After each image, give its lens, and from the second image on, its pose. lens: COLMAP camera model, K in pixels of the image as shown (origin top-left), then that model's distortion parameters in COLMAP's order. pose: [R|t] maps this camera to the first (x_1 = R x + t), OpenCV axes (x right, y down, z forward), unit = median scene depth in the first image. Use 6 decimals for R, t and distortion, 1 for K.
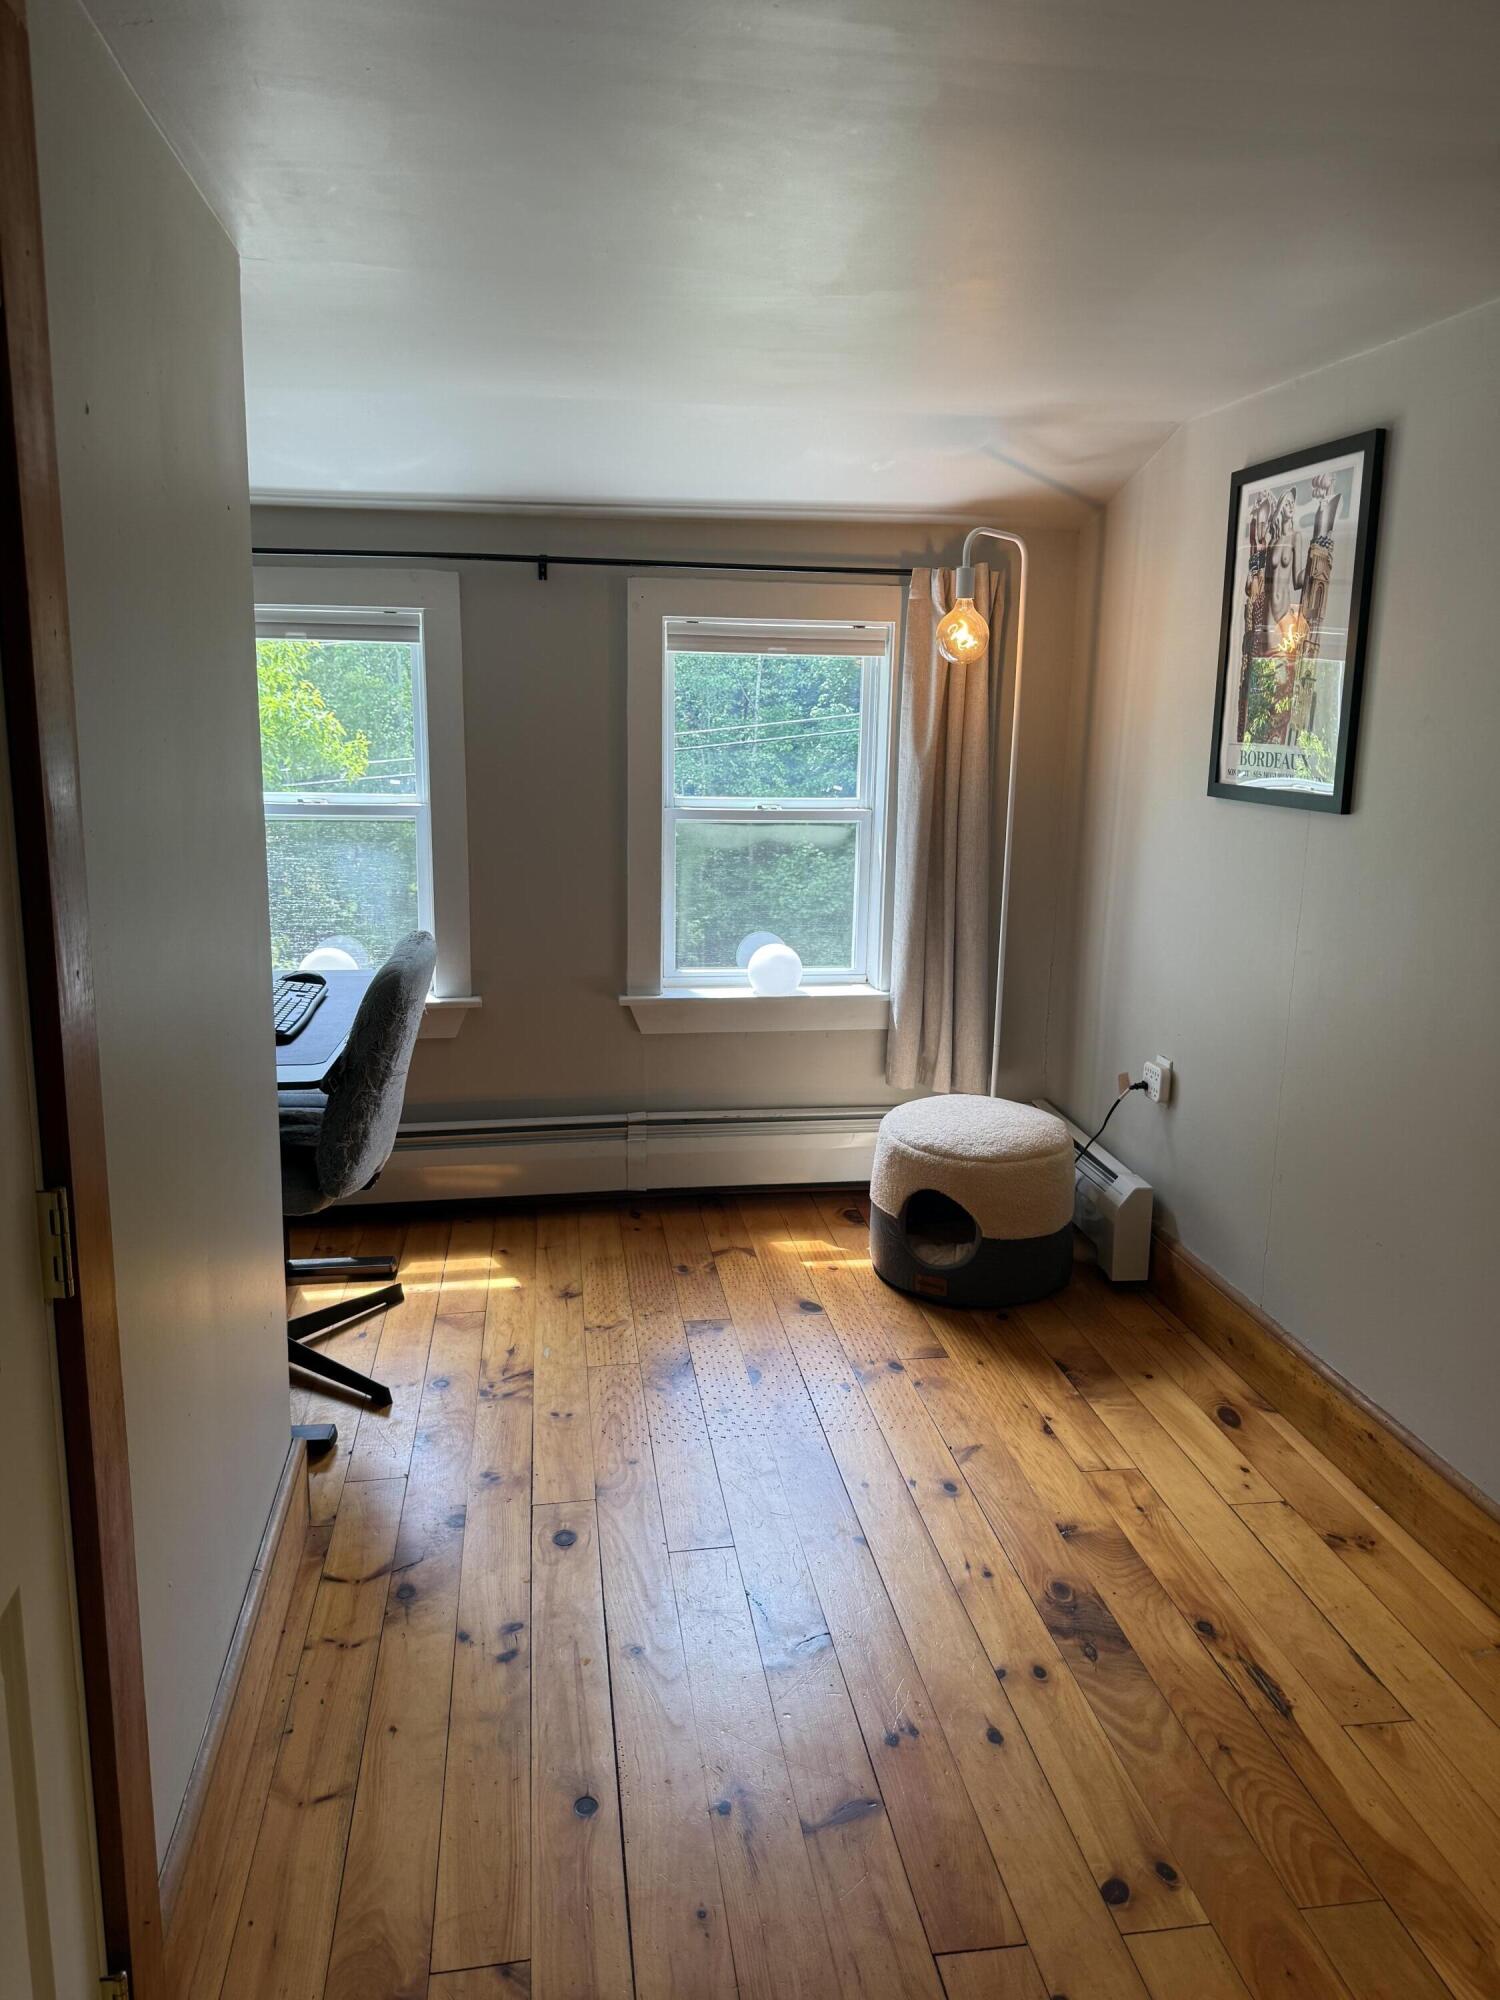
lens RADIAL K [[1432.6, 0, 750.0], [0, 1432.6, 1000.0], [0, 0, 1]] dist [0.039045, -0.055905]
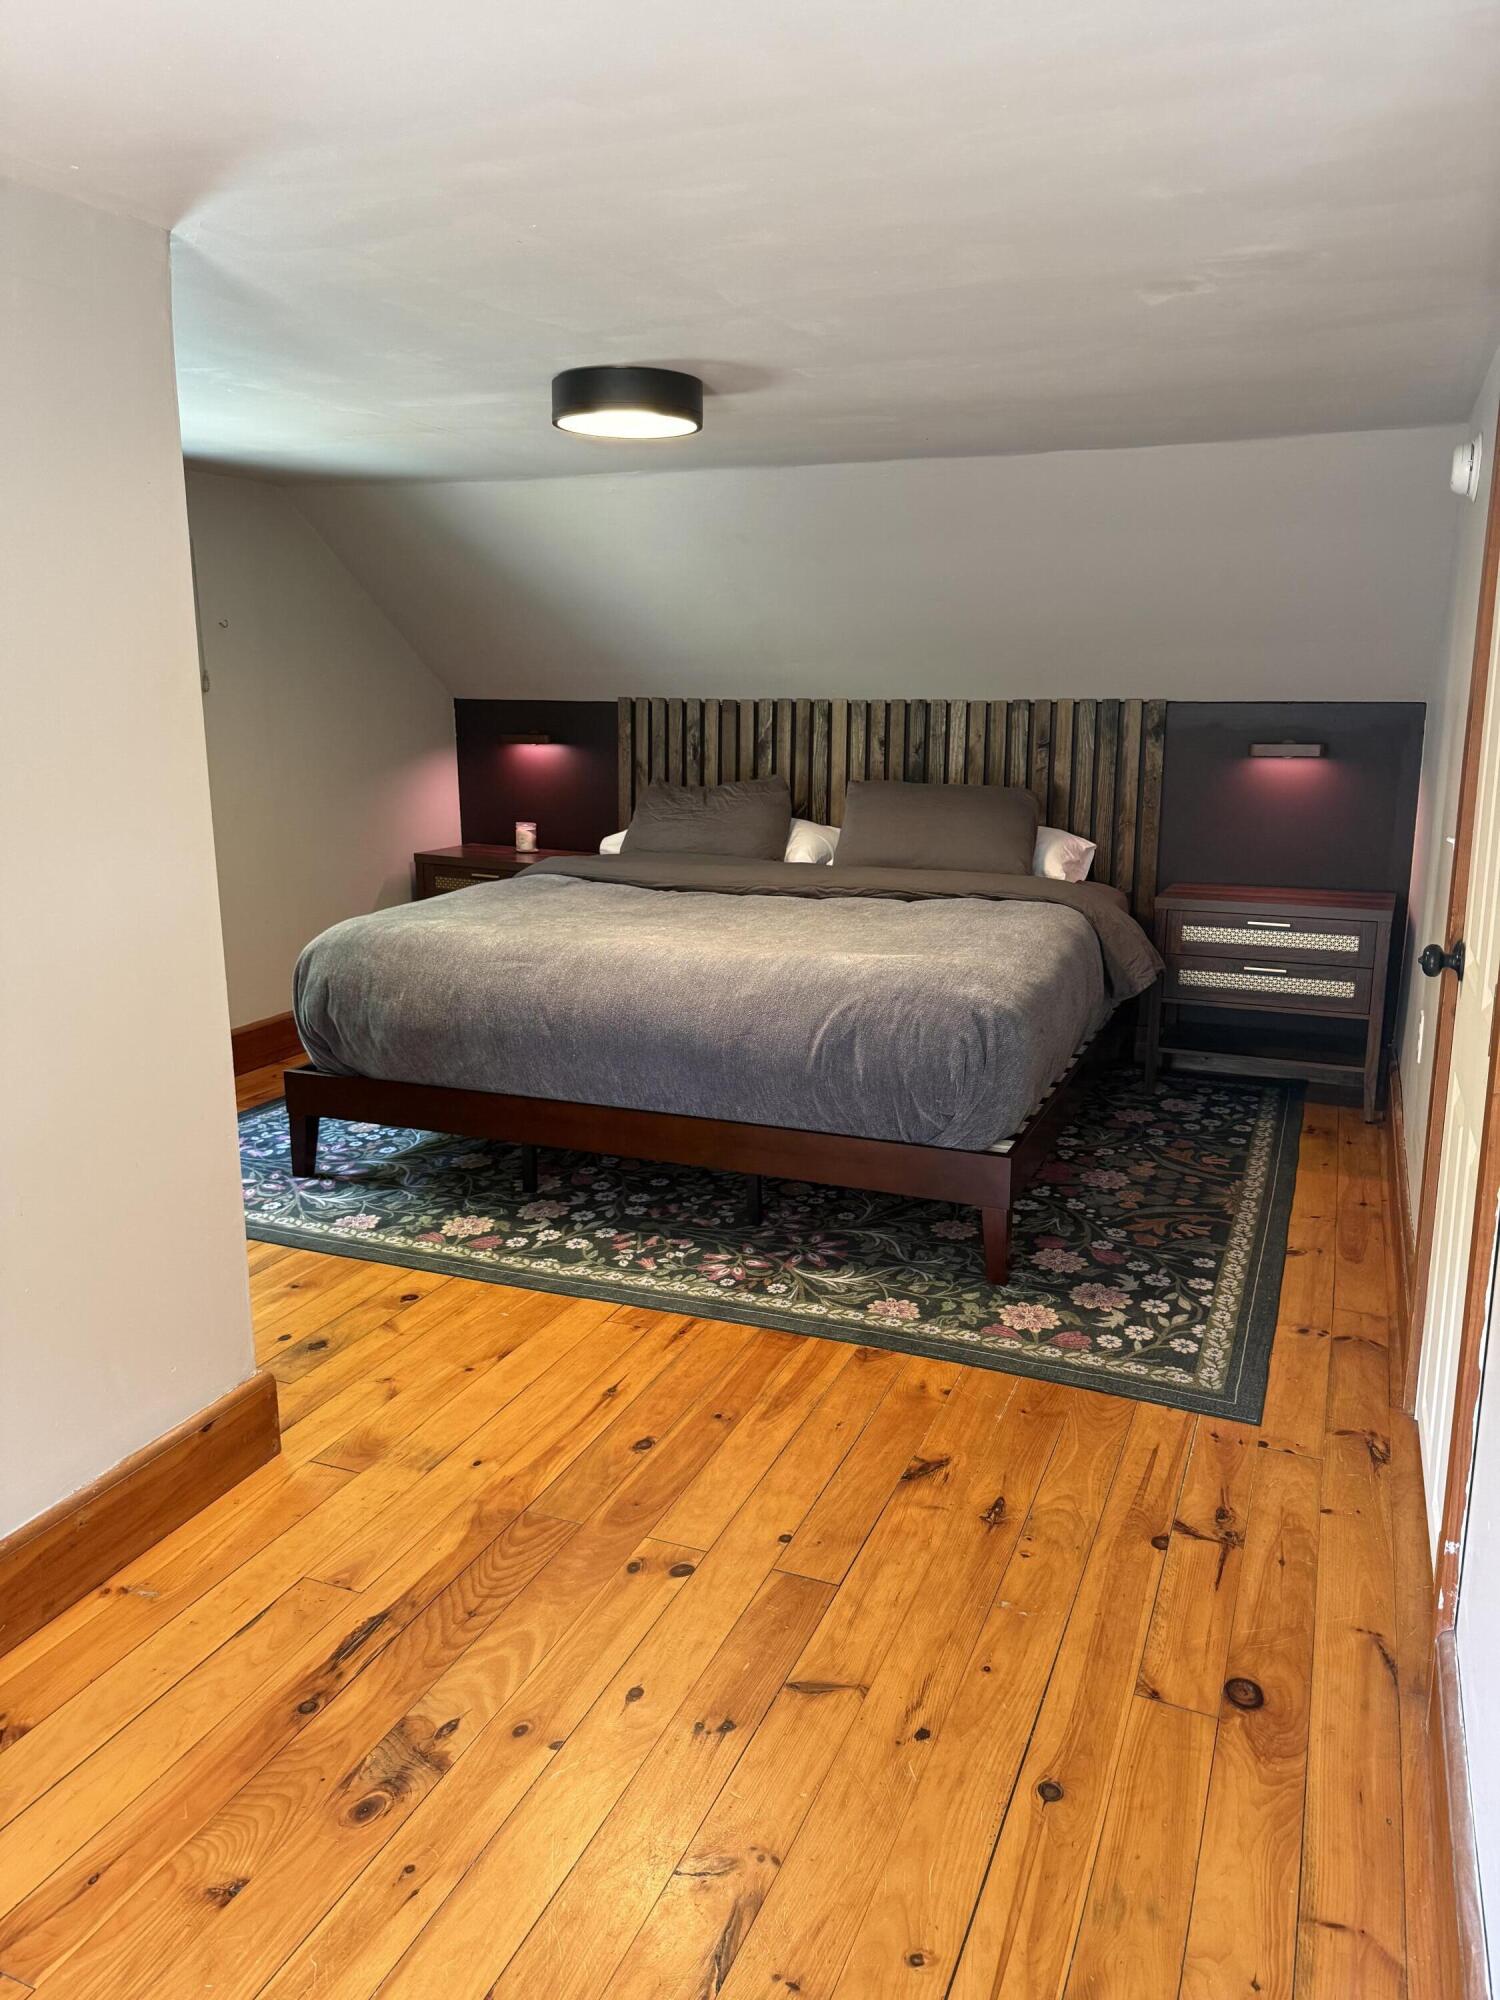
lens RADIAL K [[1432.6, 0, 750.0], [0, 1432.6, 1000.0], [0, 0, 1]] dist [0.039045, -0.055905]
pose [[-0.856337, -0.123219, 0.501501, -0.339410], [0.091371, 0.919644, 0.381977, -0.304940], [-0.508269, 0.372924, -0.776267, 1.552120]]
